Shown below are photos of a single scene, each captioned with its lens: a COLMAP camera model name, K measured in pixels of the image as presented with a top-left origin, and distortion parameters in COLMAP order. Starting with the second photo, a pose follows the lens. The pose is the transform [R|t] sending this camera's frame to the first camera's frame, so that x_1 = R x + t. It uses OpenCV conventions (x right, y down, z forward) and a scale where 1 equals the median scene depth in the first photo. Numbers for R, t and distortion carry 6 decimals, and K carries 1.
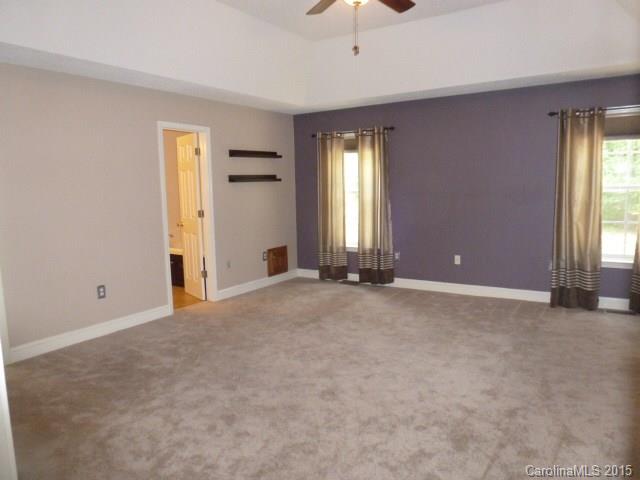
lens RADIAL K [[452.5, 0, 321.1], [0, 452.5, 242.0], [0, 0, 1]] dist [-0.060557, 0.000788]
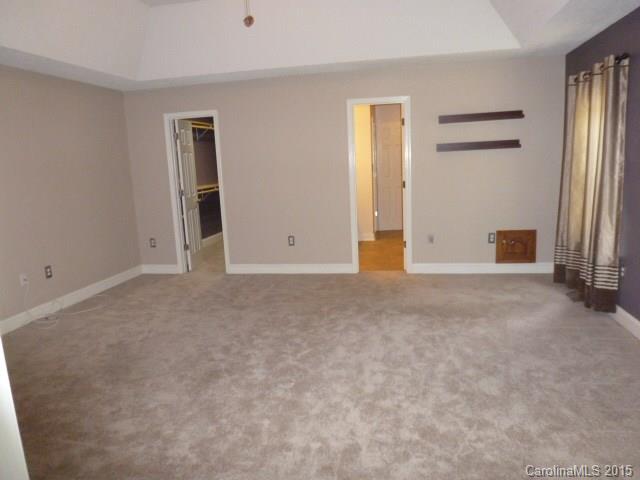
lens RADIAL K [[440.1, 0, 322.6], [0, 440.1, 238.5], [0, 0, 1]] dist [-0.057263, 0.000358]
pose [[0.388288, 0.162531, -0.907092, 0.541804], [-0.075834, 0.986621, 0.144319, -0.067371], [0.918413, 0.012751, 0.395418, 0.422857]]
